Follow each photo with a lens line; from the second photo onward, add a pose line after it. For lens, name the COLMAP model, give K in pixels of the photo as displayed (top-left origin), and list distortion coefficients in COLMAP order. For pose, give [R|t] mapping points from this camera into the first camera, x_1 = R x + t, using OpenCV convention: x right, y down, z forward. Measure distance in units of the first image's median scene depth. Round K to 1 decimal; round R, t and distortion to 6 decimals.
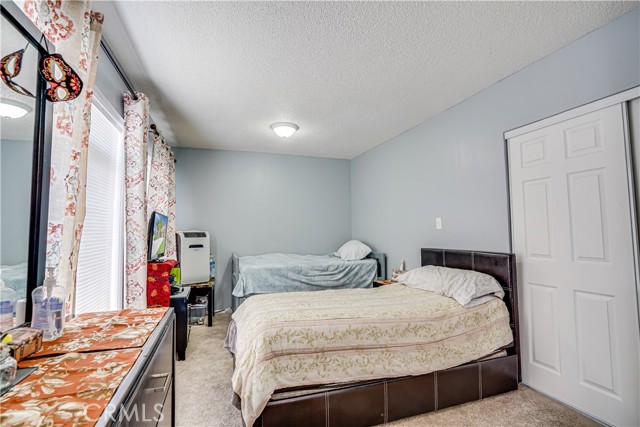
lens RADIAL K [[297.9, 0, 321.1], [0, 297.9, 213.2], [0, 0, 1]] dist [-0.072171, 0.030572]
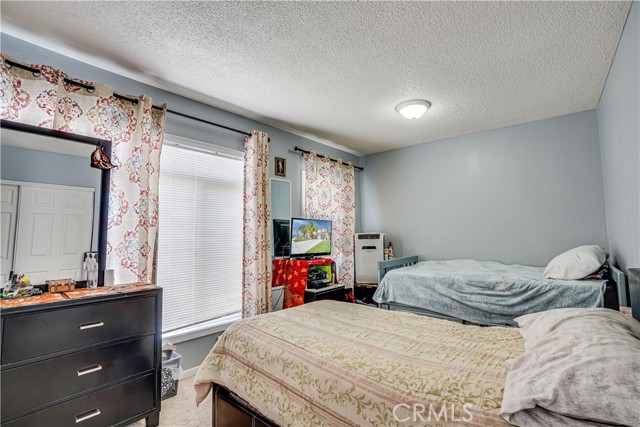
lens RADIAL K [[297.9, 0, 321.1], [0, 297.9, 213.2], [0, 0, 1]] dist [-0.072171, 0.030572]
pose [[0.518267, -0.062160, -0.852957, 0.417241], [0.060294, 0.997529, -0.036060, 0.020435], [0.853091, -0.032740, 0.520735, 0.337981]]
